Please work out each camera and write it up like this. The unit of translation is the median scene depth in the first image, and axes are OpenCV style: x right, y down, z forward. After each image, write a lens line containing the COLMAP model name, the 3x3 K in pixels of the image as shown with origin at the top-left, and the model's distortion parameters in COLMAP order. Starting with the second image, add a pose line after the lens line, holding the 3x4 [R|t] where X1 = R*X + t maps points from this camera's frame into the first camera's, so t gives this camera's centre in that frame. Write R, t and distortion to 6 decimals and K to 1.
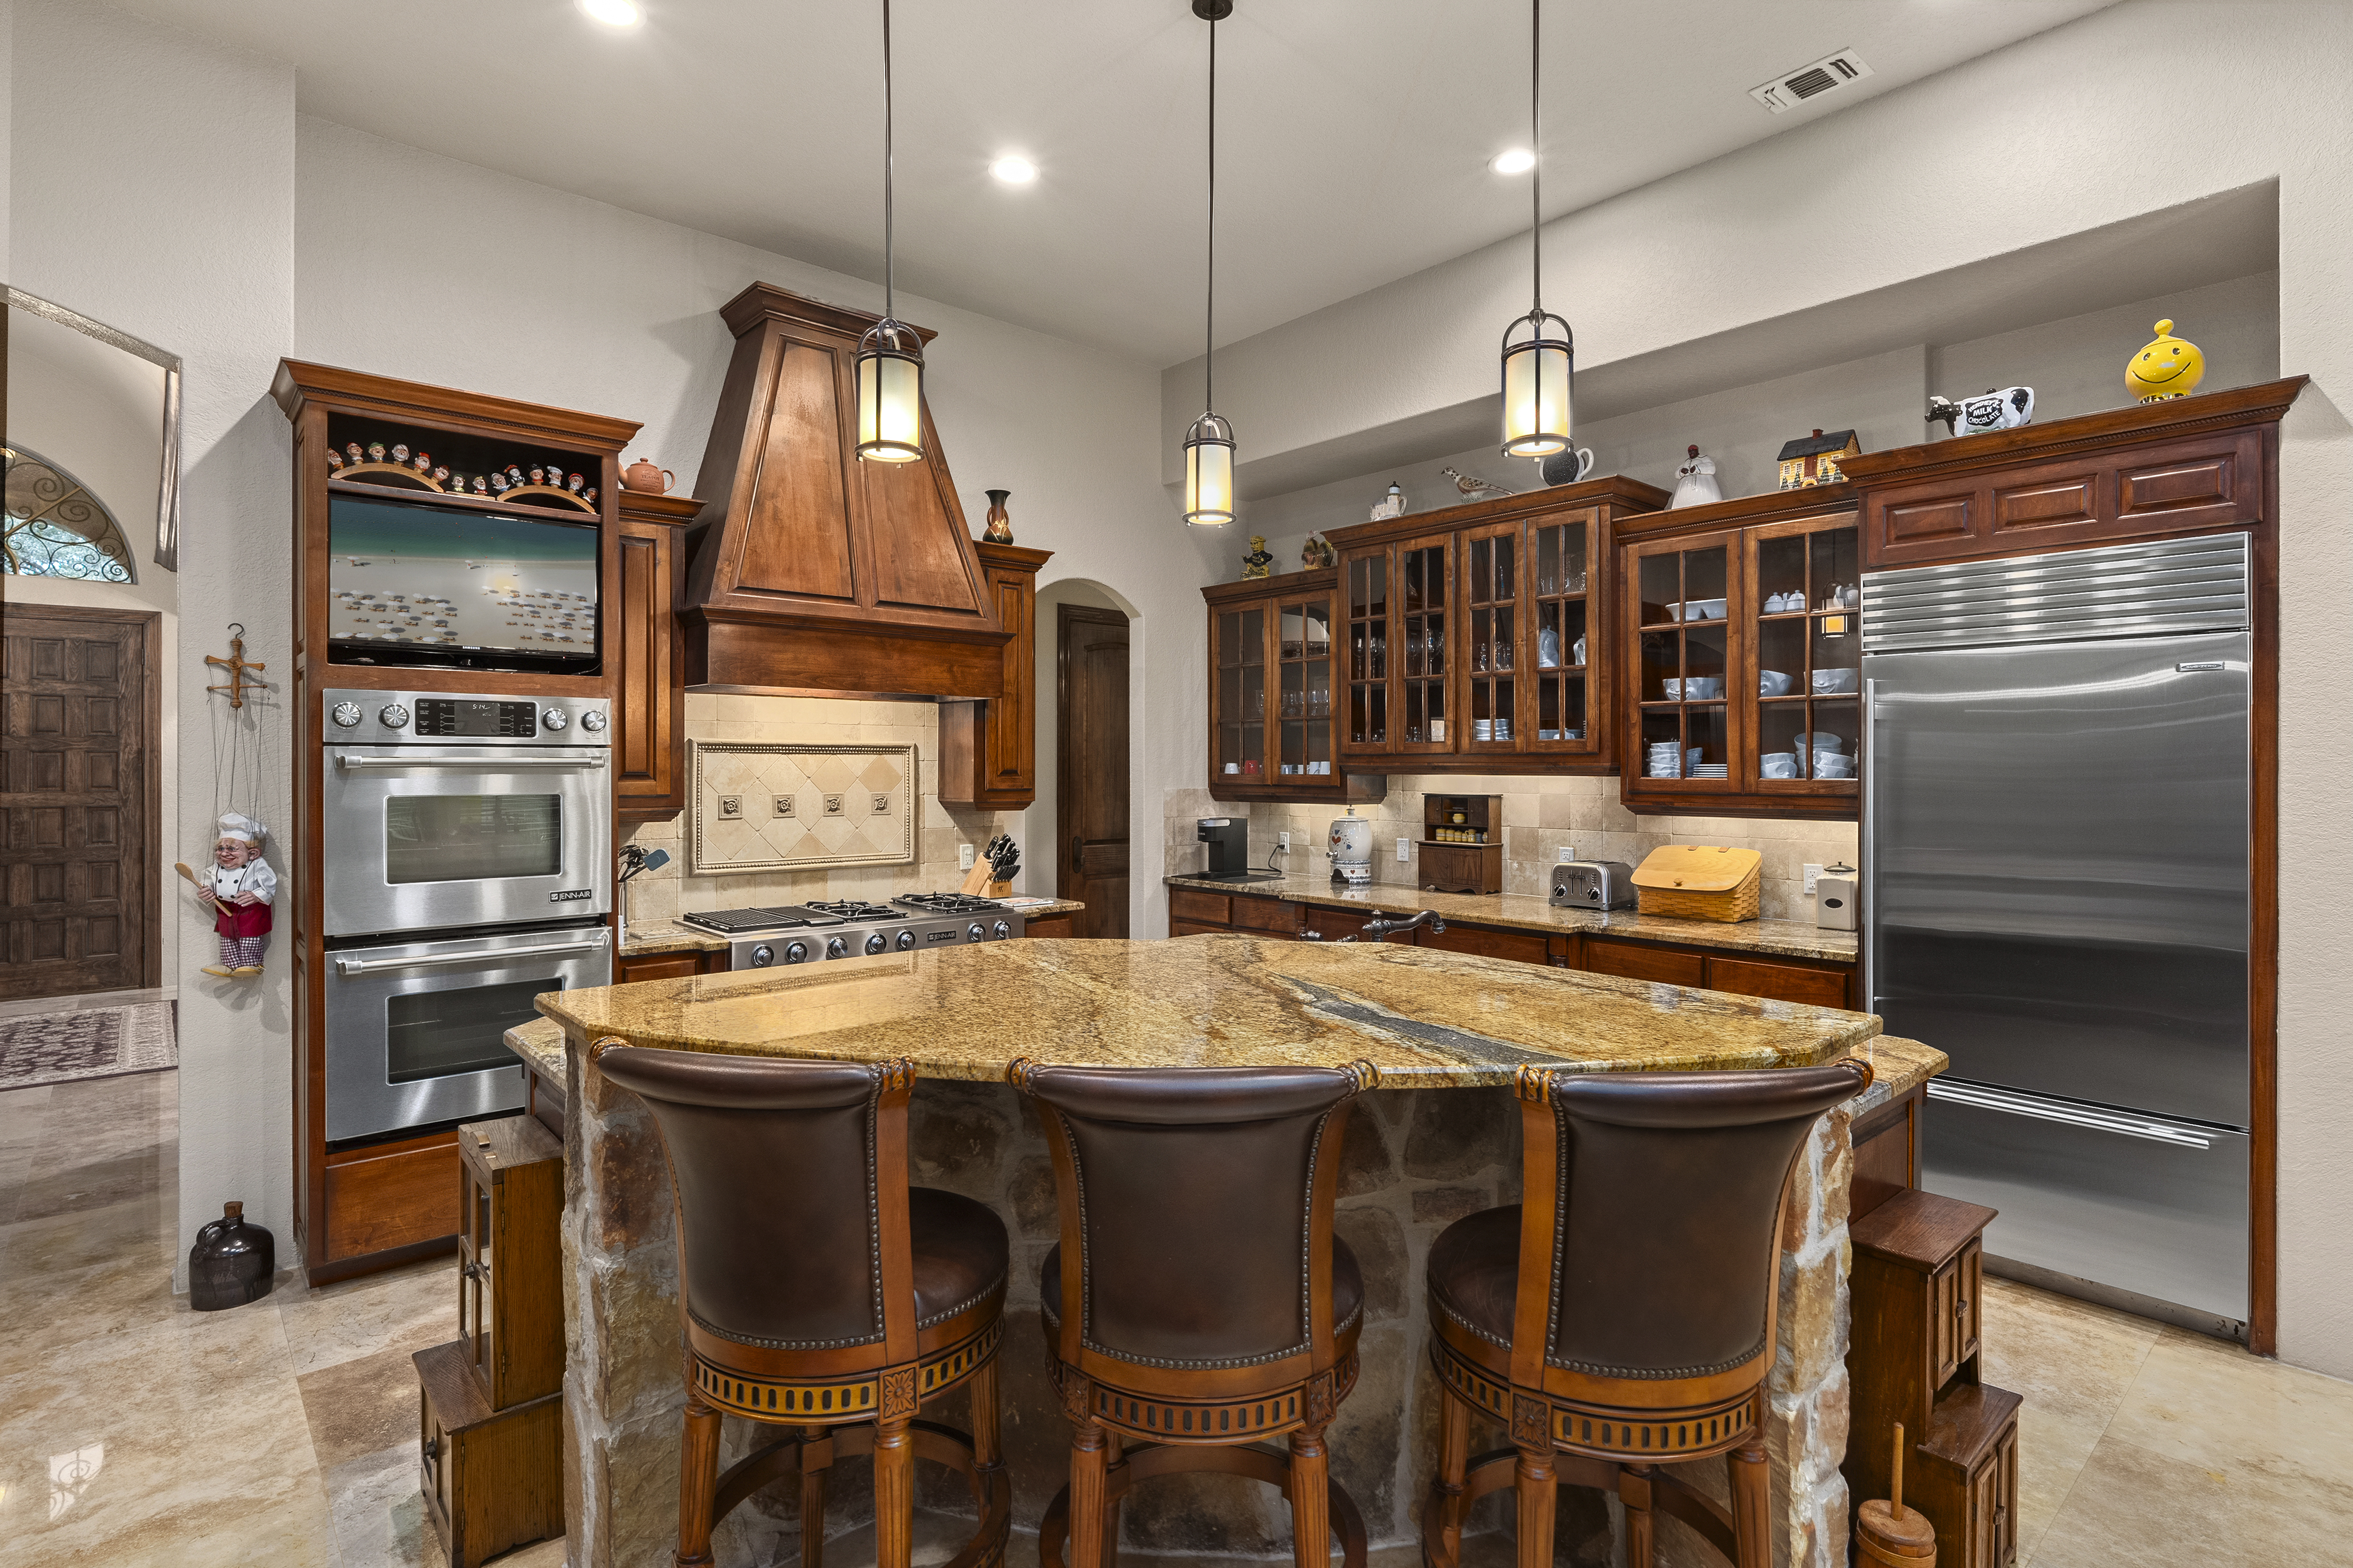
lens RADIAL K [[1167.3, 0, 1183.1], [0, 1167.3, 763.7], [0, 0, 1]] dist [-0.000310, -0.000306]
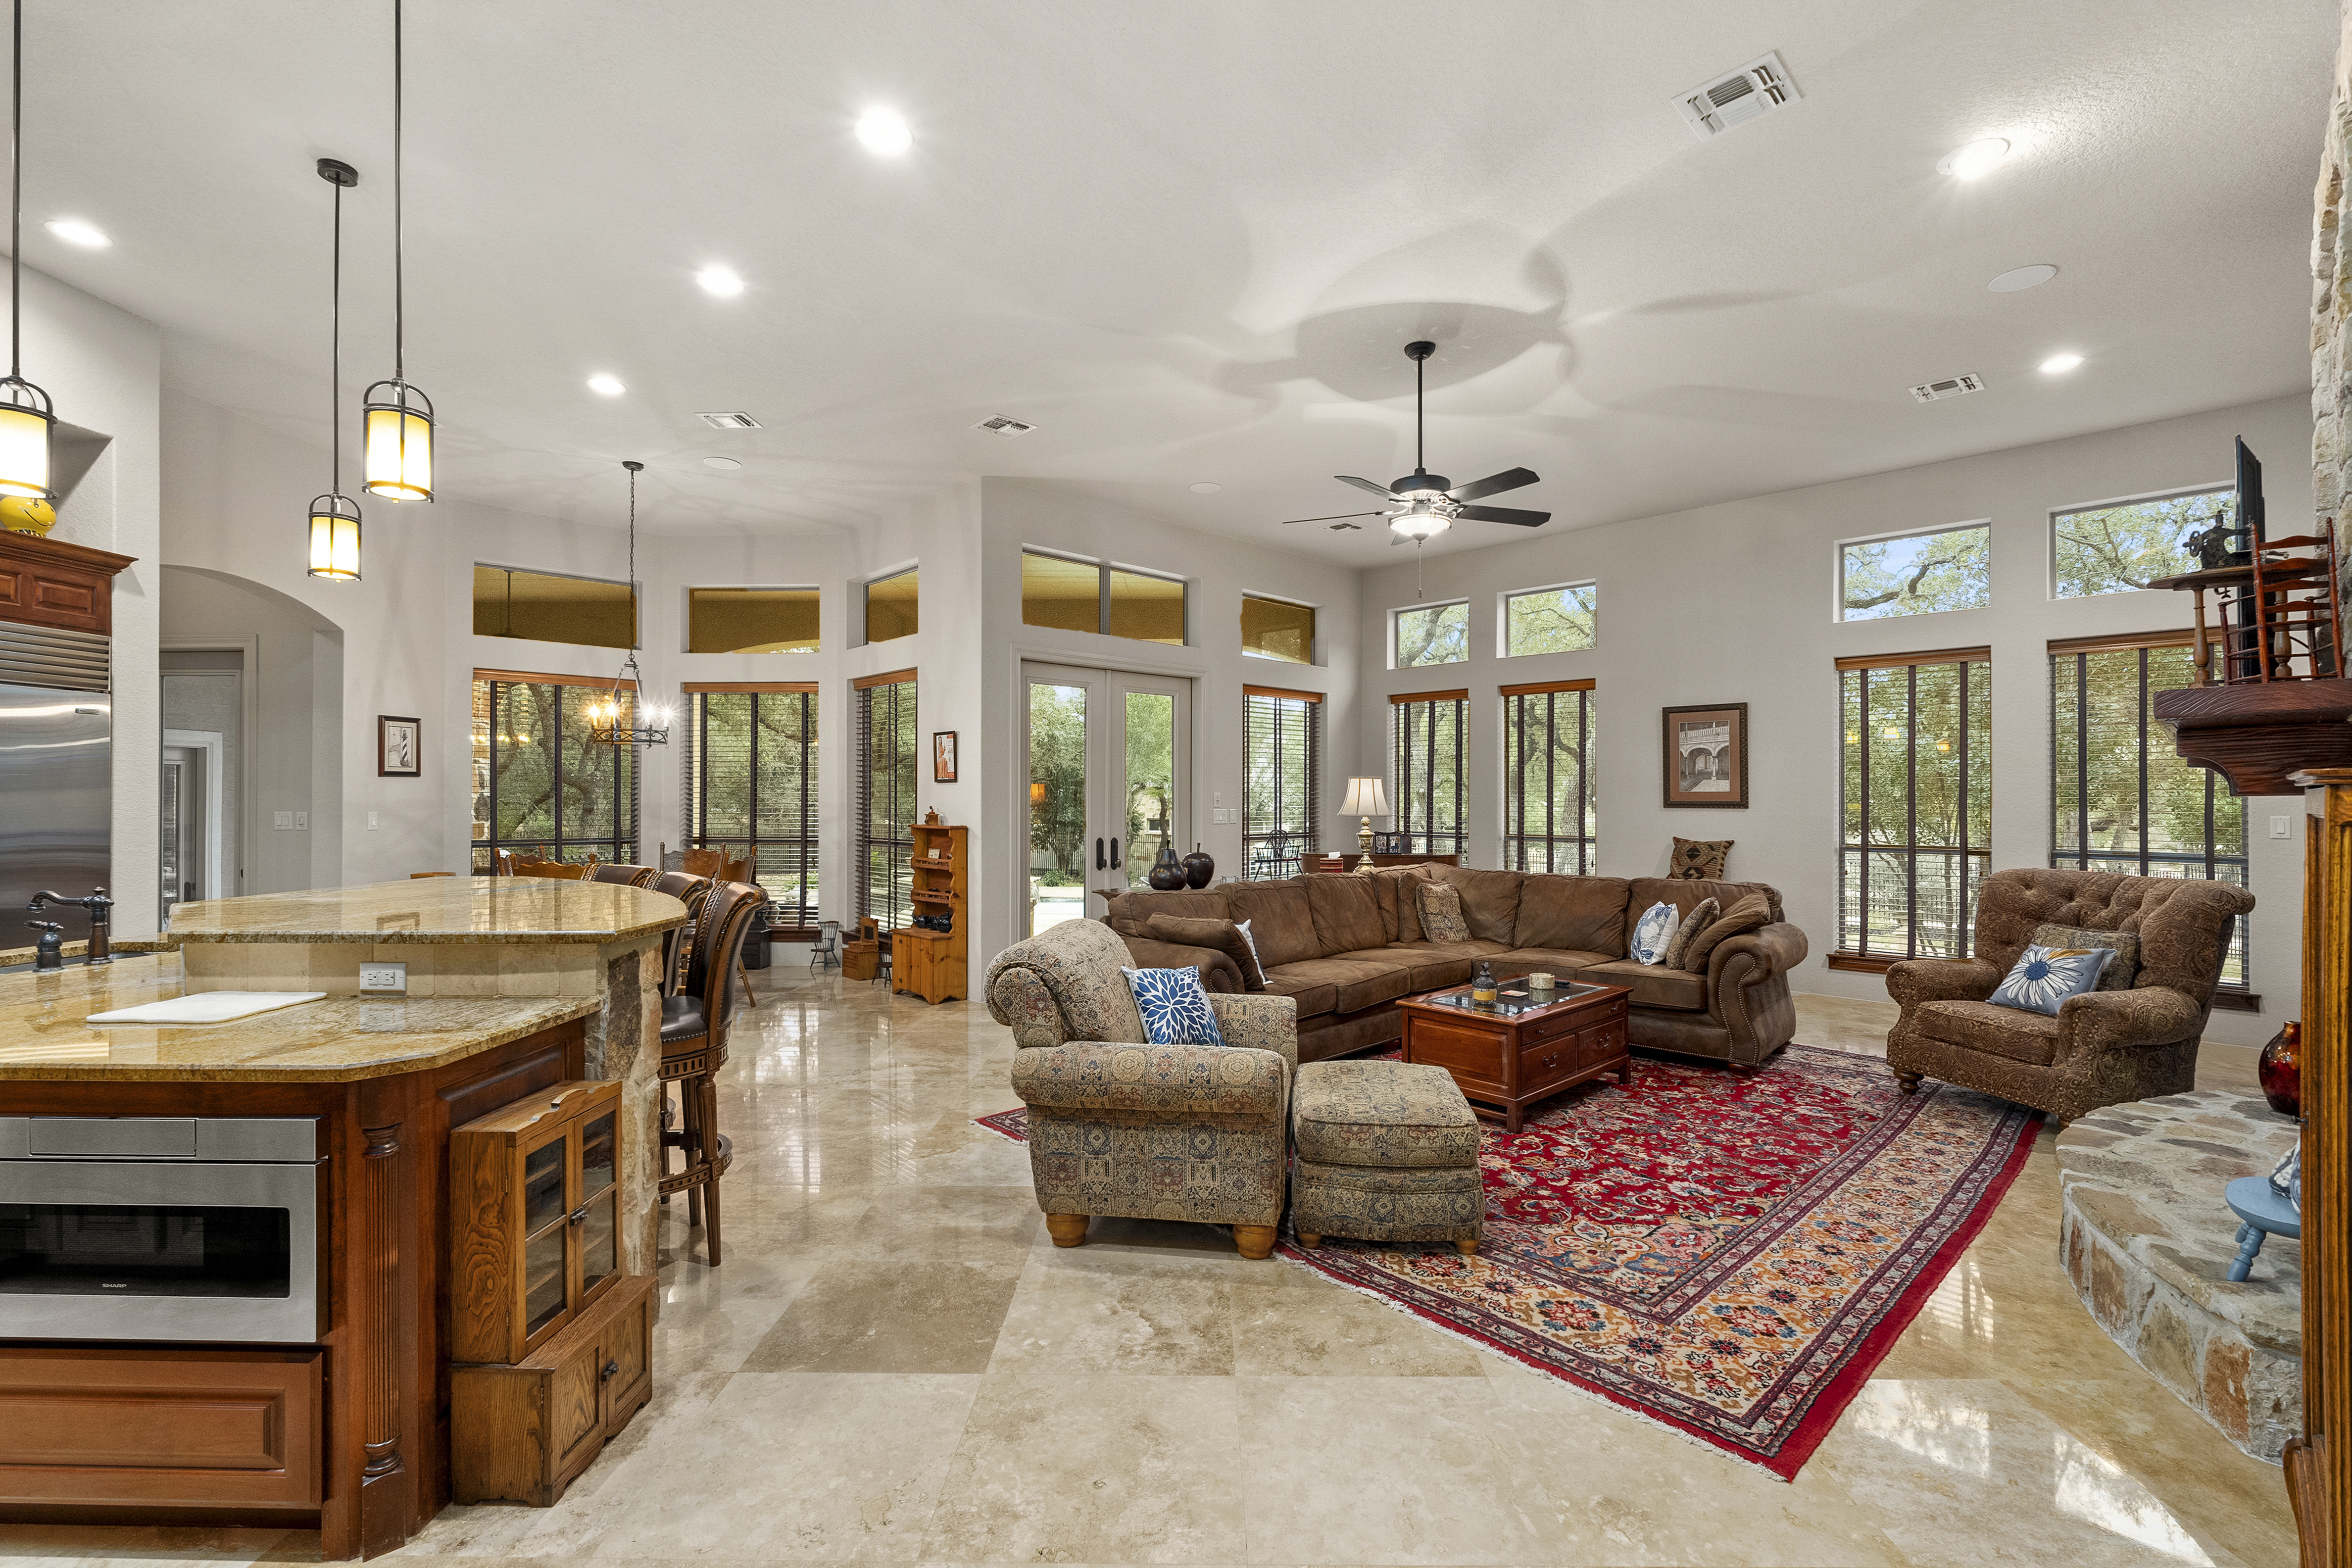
lens RADIAL K [[1039.1, 0, 1194.5], [0, 1039.1, 790.2], [0, 0, 1]] dist [-0.002952, -0.000233]
pose [[-0.740691, -0.001919, 0.671843, -0.793837], [-0.005818, 0.999977, -0.003558, 0.015634], [-0.671821, -0.006544, -0.740685, 0.631738]]
